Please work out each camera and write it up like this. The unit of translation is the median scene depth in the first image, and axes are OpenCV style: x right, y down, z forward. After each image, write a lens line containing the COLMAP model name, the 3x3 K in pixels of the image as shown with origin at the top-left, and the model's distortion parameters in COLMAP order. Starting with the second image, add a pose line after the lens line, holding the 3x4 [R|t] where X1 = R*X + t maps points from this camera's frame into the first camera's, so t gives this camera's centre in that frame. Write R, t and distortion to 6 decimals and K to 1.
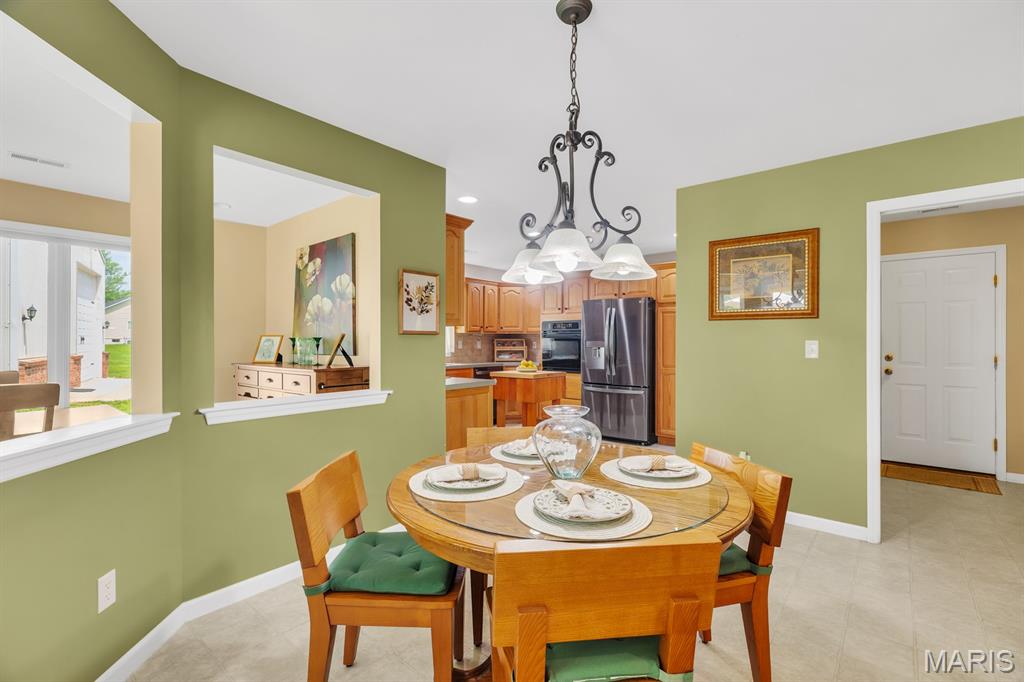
lens RADIAL K [[452.0, 0, 512.0], [0, 452.0, 341.0], [0, 0, 1]] dist [0.000141, 0.000033]
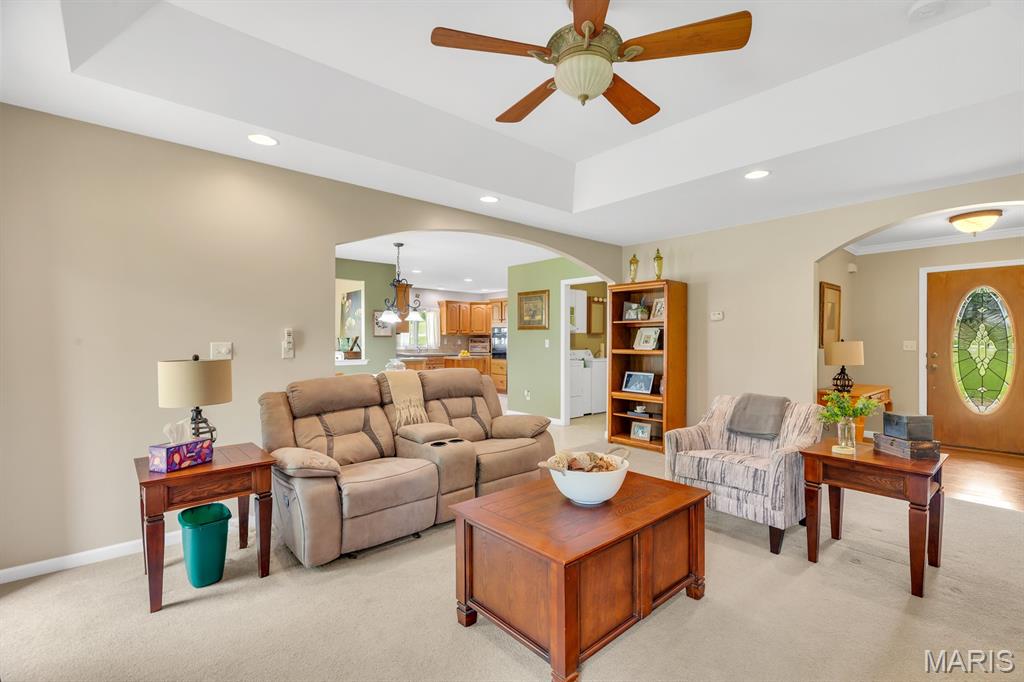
lens RADIAL K [[452.0, 0, 512.0], [0, 452.0, 341.0], [0, 0, 1]] dist [0.000141, 0.000033]
pose [[0.988619, 0.000626, -0.150442, 0.713786], [-0.000103, 0.999994, 0.003484, -0.001146], [0.150443, -0.003429, 0.988613, -1.083016]]
